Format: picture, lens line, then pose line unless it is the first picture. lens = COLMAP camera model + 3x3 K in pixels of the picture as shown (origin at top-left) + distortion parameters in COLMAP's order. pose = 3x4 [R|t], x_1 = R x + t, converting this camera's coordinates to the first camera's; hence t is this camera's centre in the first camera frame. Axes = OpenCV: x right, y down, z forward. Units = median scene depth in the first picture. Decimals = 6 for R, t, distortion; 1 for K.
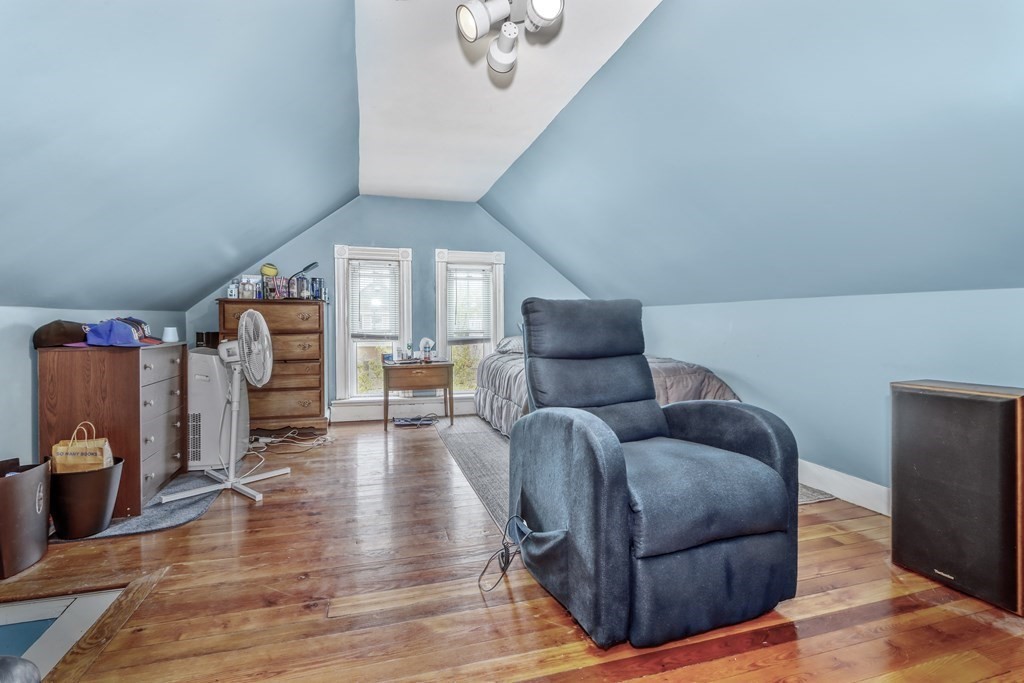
lens RADIAL K [[469.4, 0, 512.1], [0, 469.4, 334.9], [0, 0, 1]] dist [-0.004583, -0.000536]
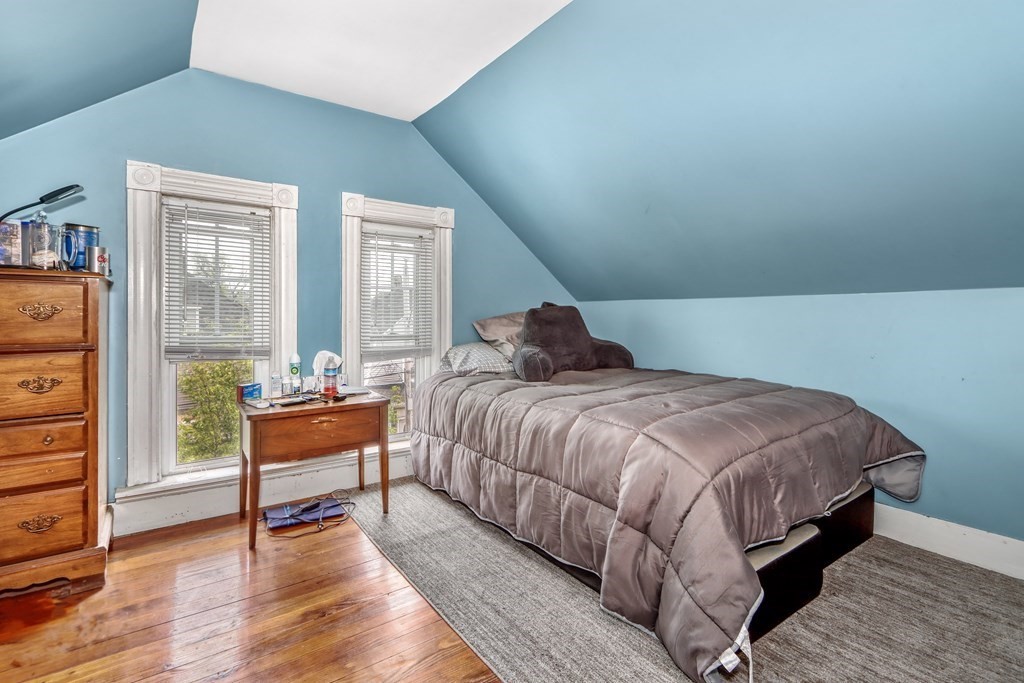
lens RADIAL K [[469.4, 0, 505.4], [0, 469.4, 319.3], [0, 0, 1]] dist [-0.004583, -0.000536]
pose [[0.942014, 0.000547, 0.335573, -0.182786], [0.007577, 0.999709, -0.022900, -0.017894], [-0.335488, 0.024115, 0.941736, 0.444861]]
